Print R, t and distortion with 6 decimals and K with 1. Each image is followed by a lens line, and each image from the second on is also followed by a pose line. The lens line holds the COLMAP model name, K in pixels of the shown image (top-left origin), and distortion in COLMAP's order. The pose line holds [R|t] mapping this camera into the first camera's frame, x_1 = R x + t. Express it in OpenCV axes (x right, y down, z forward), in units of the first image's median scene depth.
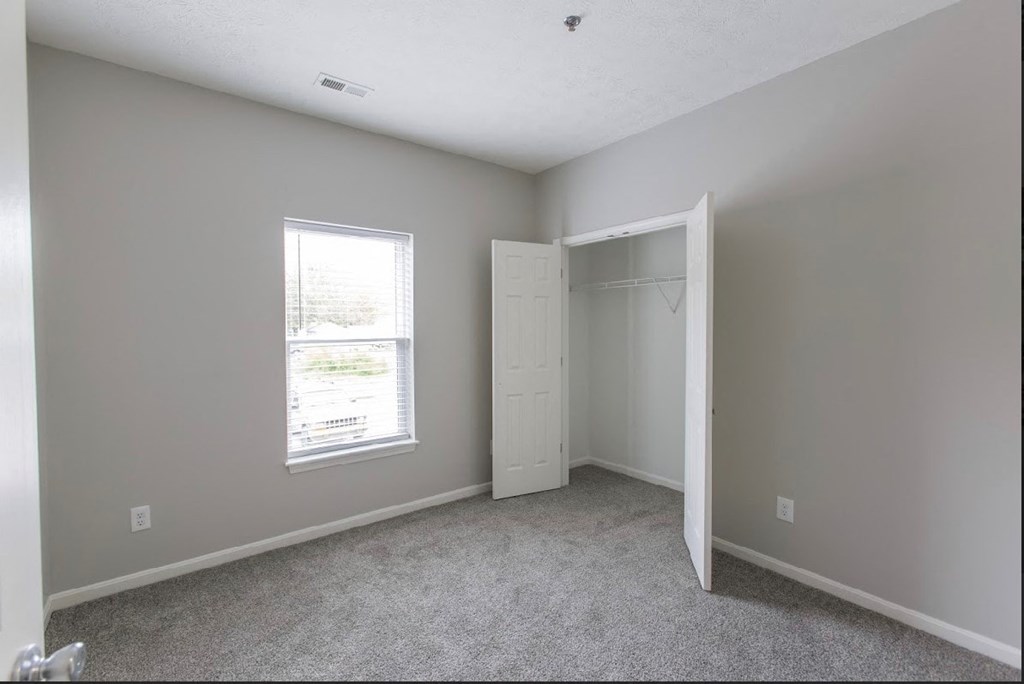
lens RADIAL K [[460.2, 0, 512.3], [0, 460.2, 348.2], [0, 0, 1]] dist [-0.020801, 0.003515]
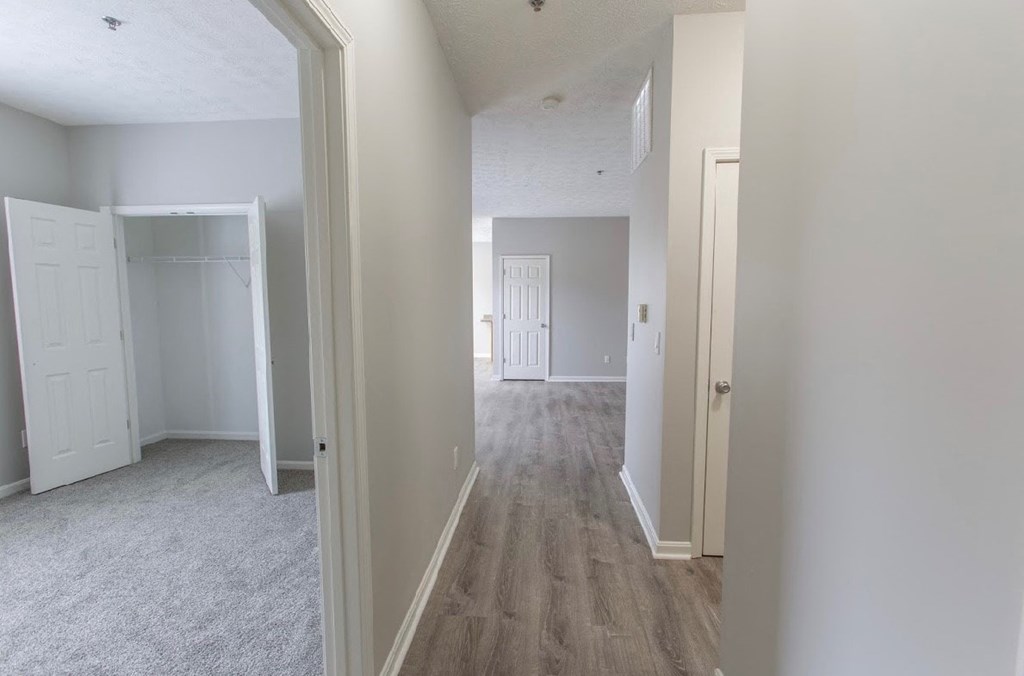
lens RADIAL K [[459.2, 0, 507.5], [0, 459.2, 337.3], [0, 0, 1]] dist [-0.001280, 0.001789]
pose [[0.690313, -0.059755, 0.721040, -0.035933], [0.037000, 0.998195, 0.047300, 0.019570], [-0.722565, -0.005973, 0.691278, -0.303076]]
